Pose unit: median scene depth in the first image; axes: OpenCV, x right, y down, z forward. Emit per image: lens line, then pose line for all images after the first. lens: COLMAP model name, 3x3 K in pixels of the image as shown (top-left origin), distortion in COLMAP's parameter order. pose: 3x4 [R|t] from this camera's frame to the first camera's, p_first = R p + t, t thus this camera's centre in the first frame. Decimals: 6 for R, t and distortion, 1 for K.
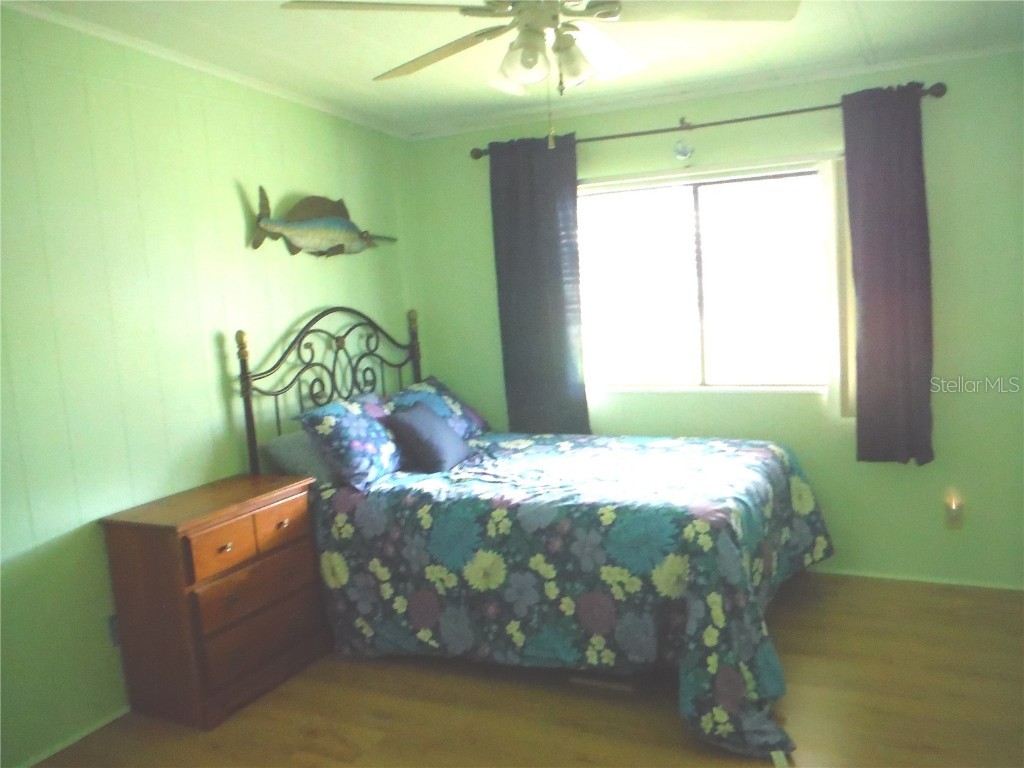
lens RADIAL K [[855.4, 0, 512.0], [0, 855.4, 384.0], [0, 0, 1]] dist [-0.058073, 0.036880]
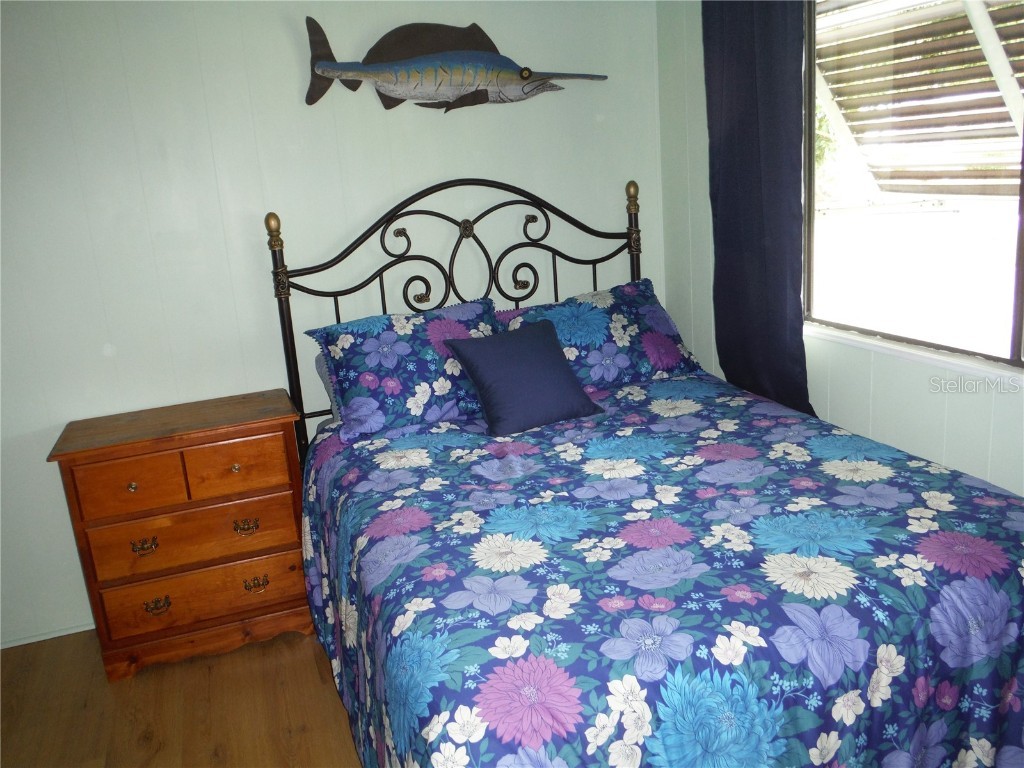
lens RADIAL K [[855.4, 0, 512.0], [0, 855.4, 384.0], [0, 0, 1]] dist [-0.058073, 0.036880]
pose [[0.746601, 0.177133, -0.641258, 0.331830], [-0.059723, 0.977856, 0.200576, -0.068353], [0.662586, -0.111452, 0.740647, 0.469796]]
